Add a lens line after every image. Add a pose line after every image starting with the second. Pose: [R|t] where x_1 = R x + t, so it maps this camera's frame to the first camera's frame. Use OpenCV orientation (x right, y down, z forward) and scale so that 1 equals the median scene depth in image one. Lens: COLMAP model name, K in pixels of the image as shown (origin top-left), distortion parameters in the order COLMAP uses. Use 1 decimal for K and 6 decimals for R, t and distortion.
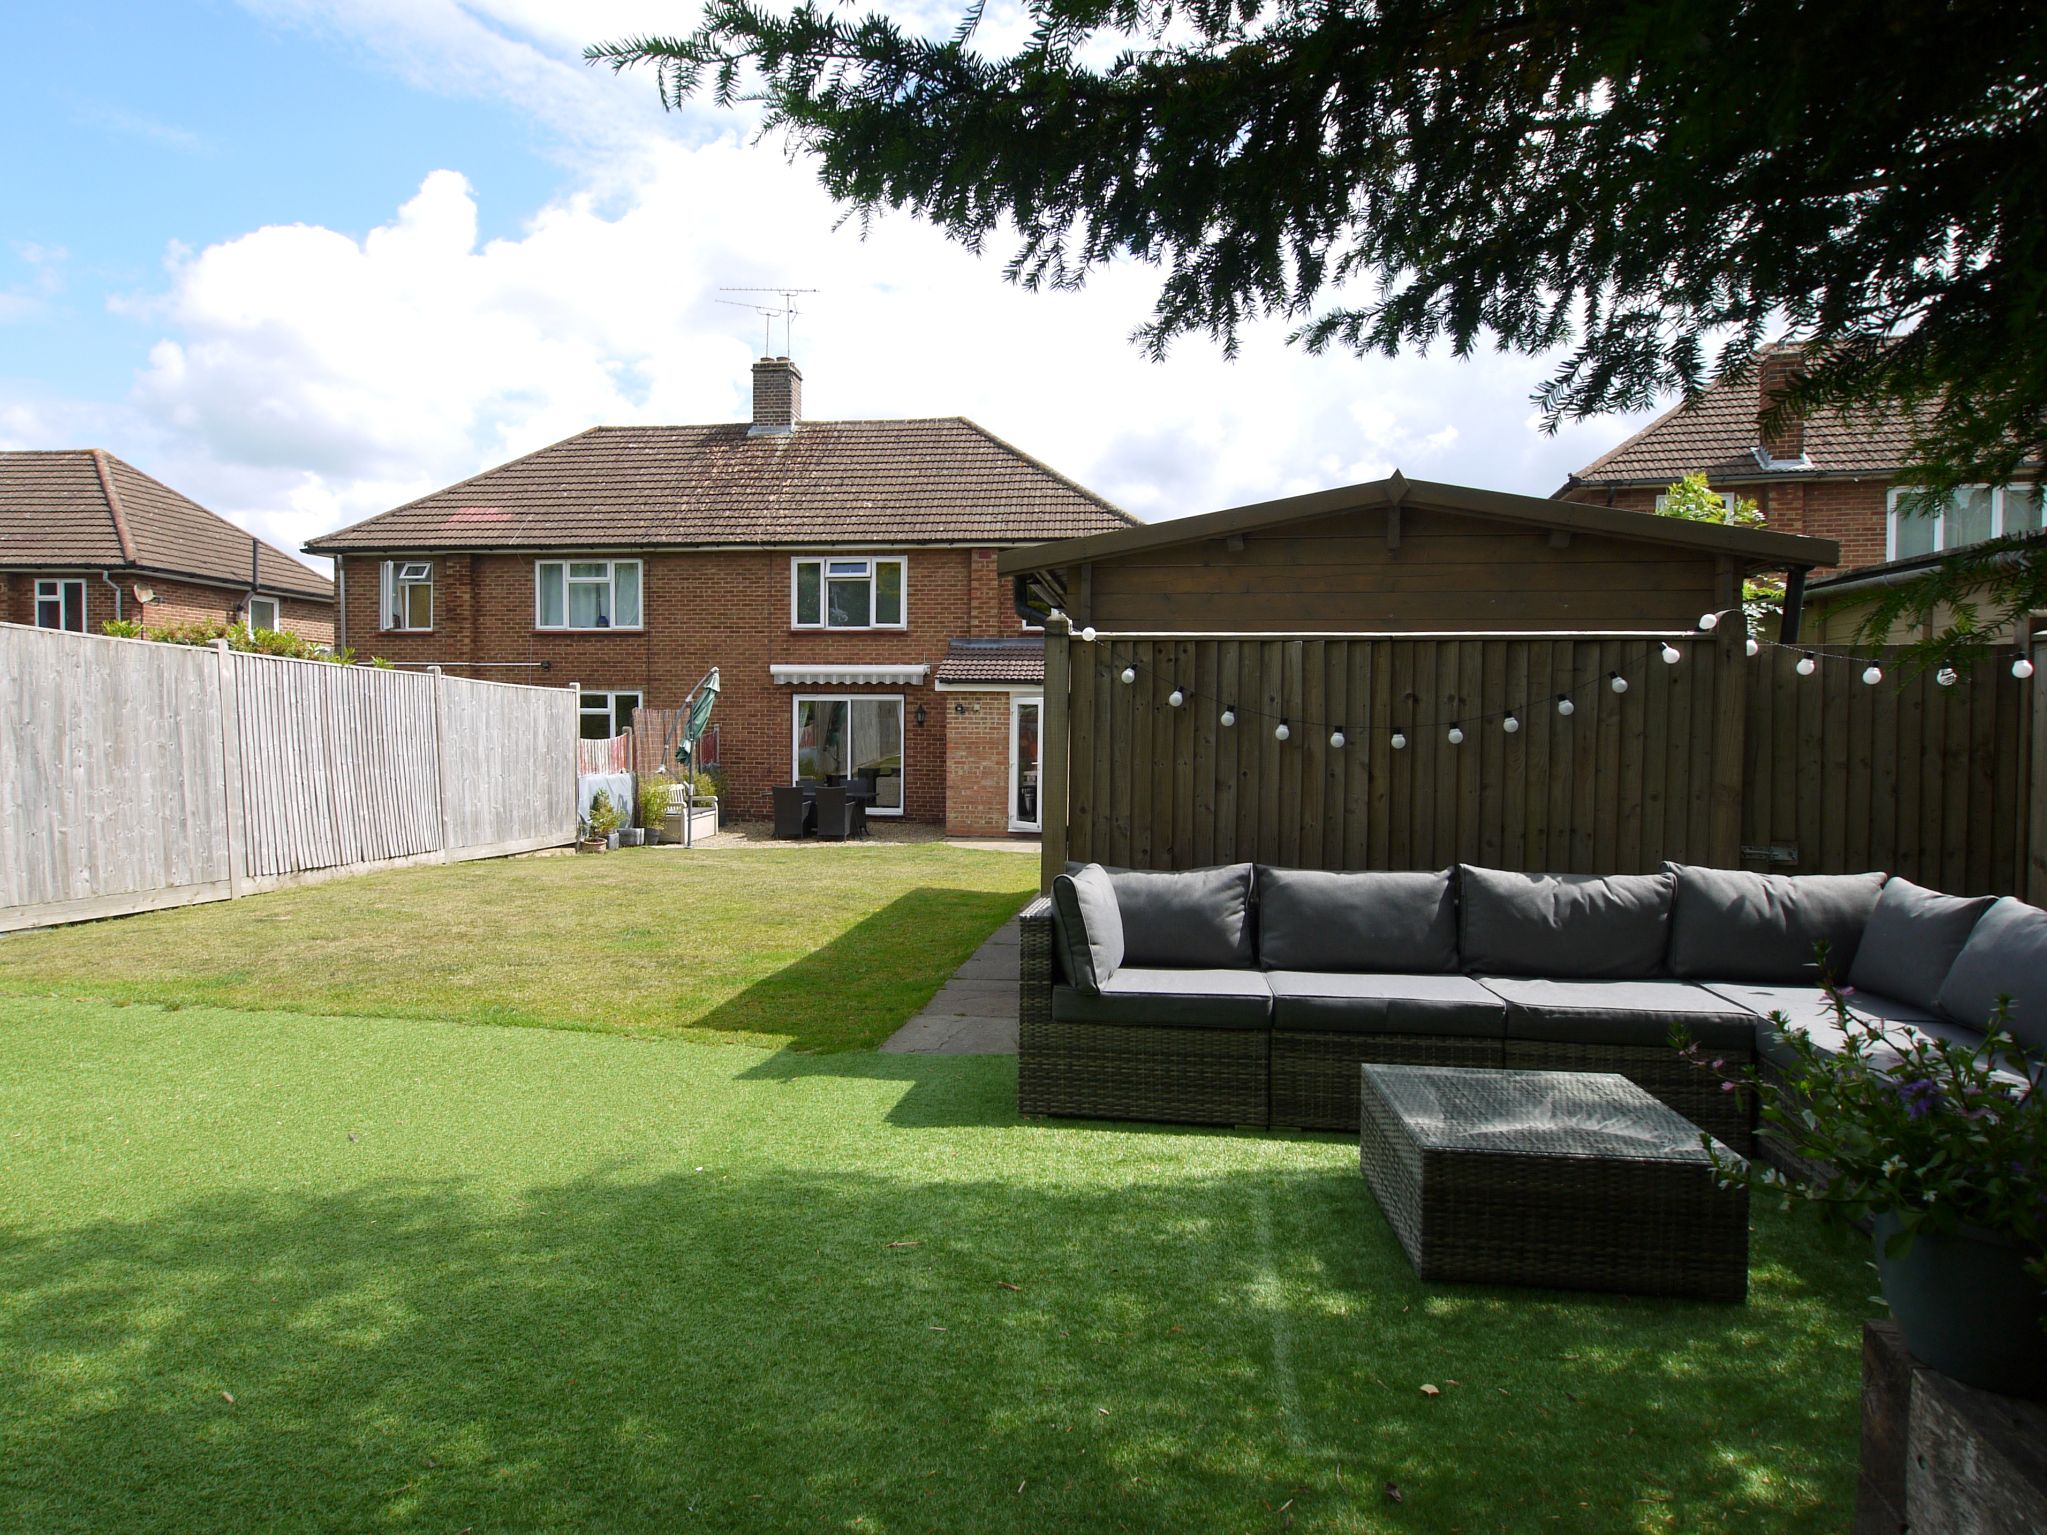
lens RADIAL K [[1097.0, 0, 1023.5], [0, 1097.0, 767.5], [0, 0, 1]] dist [-0.001725, -0.000147]
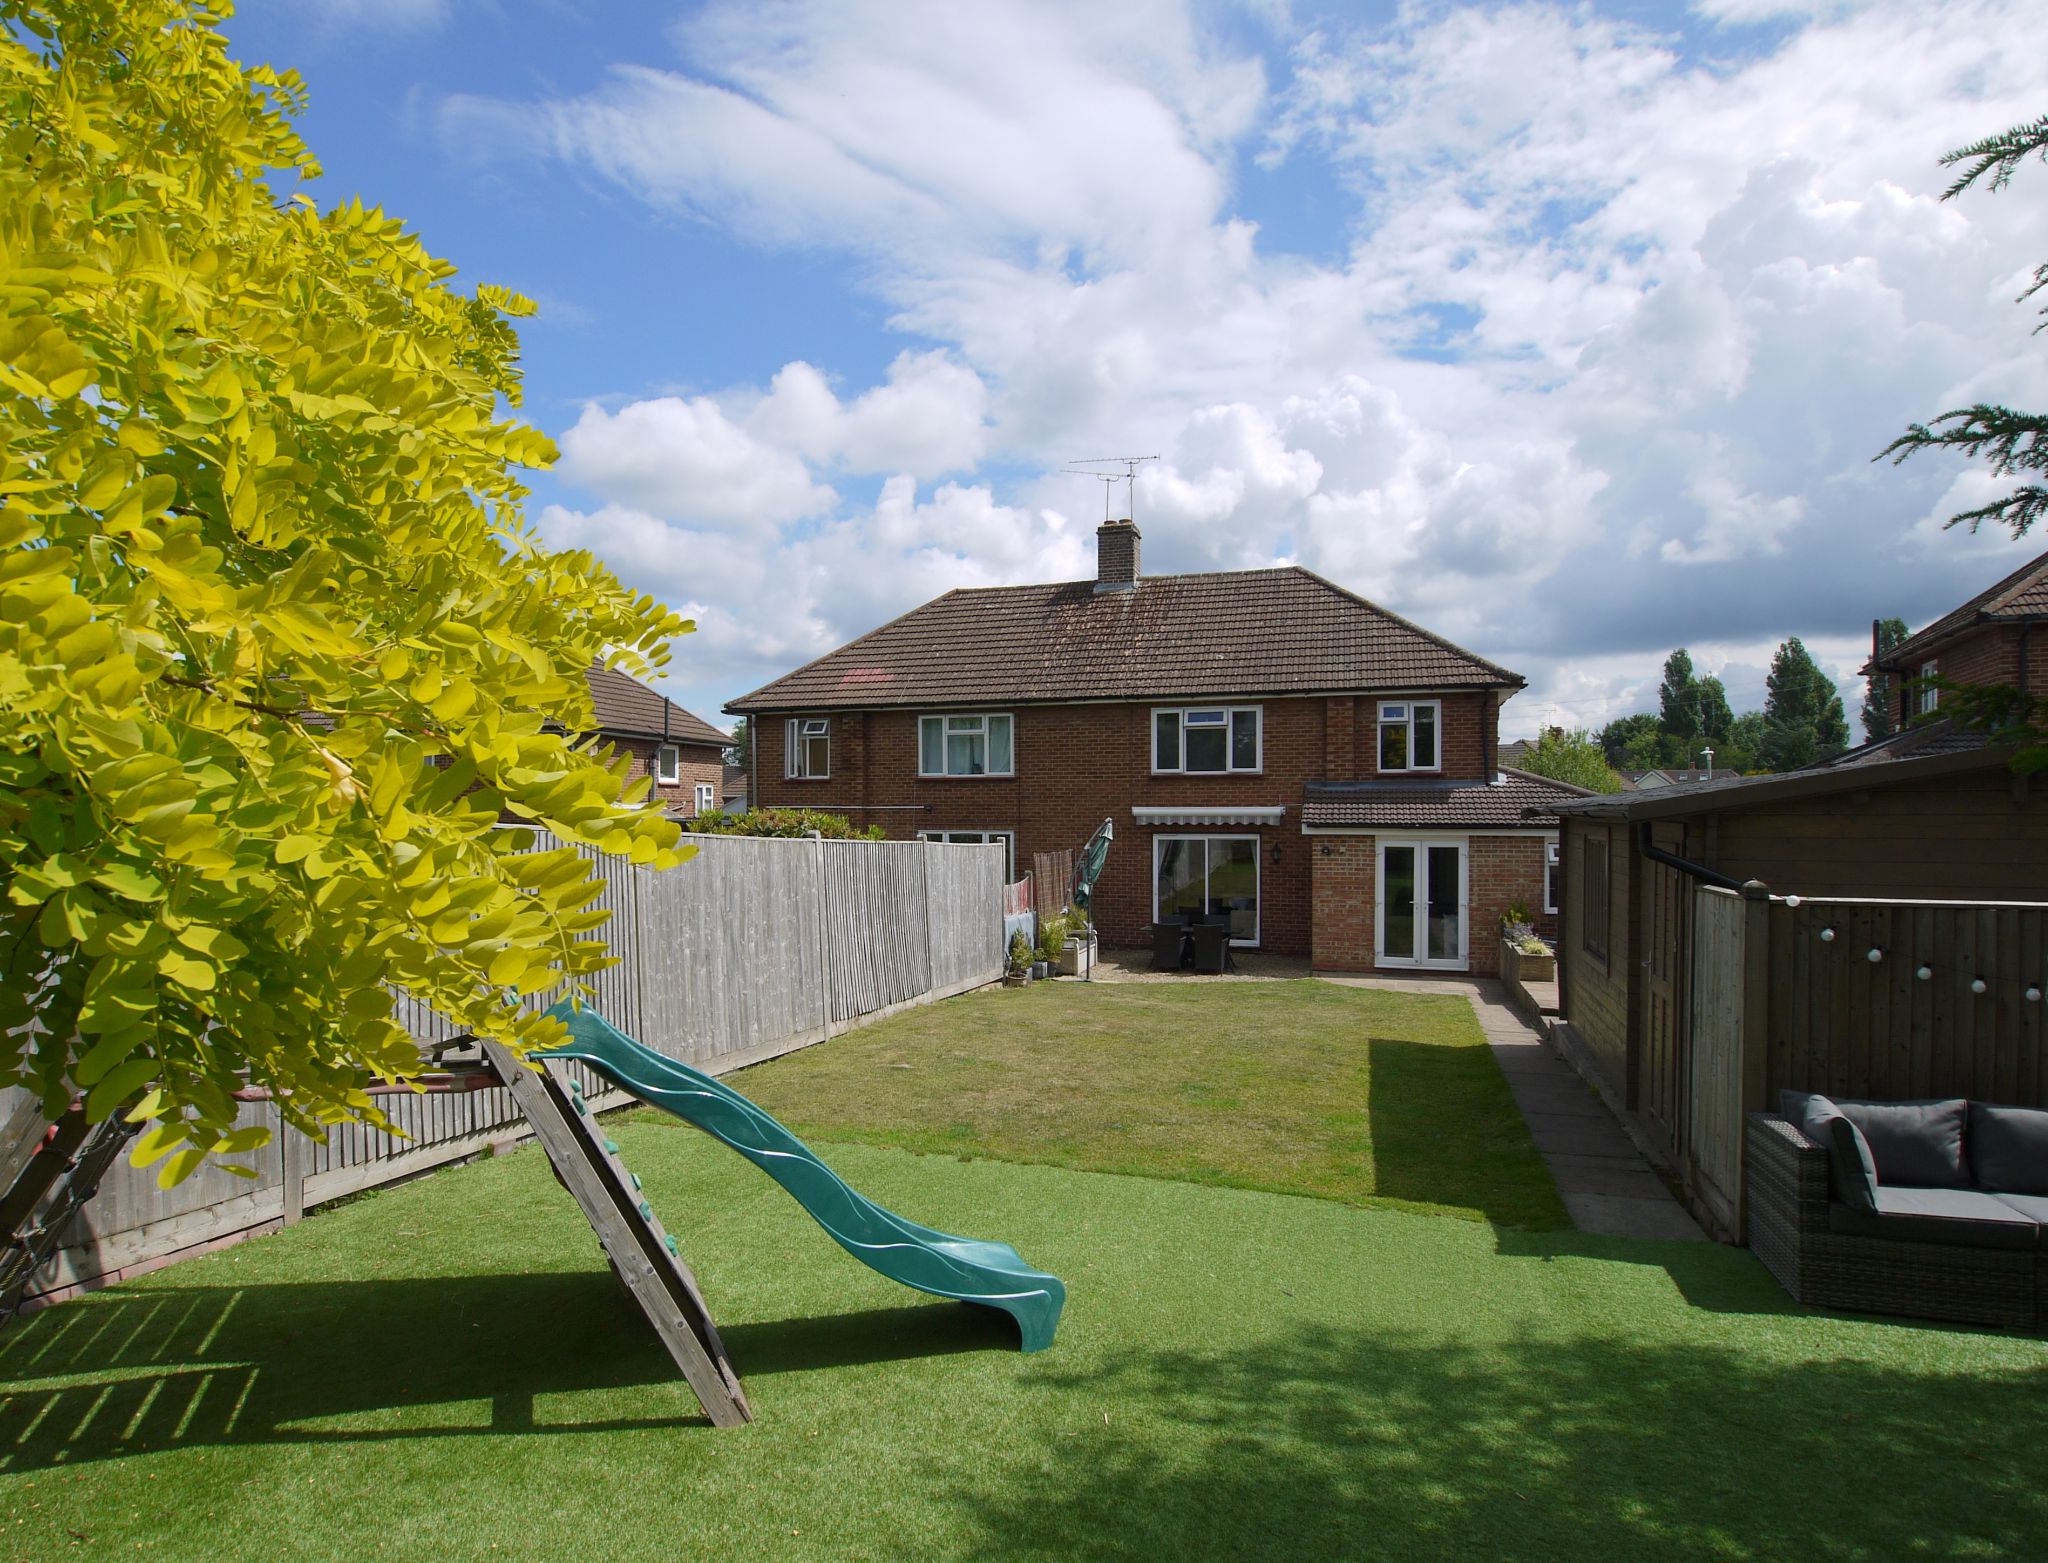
lens RADIAL K [[1089.9, 0, 1015.5], [0, 1089.9, 835.6], [0, 0, 1]] dist [0.003203, -0.013005]
pose [[0.982405, -0.006911, -0.186637, -0.144505], [0.003225, 0.999794, -0.020044, -0.044452], [0.186737, 0.019089, 0.982224, -0.089245]]
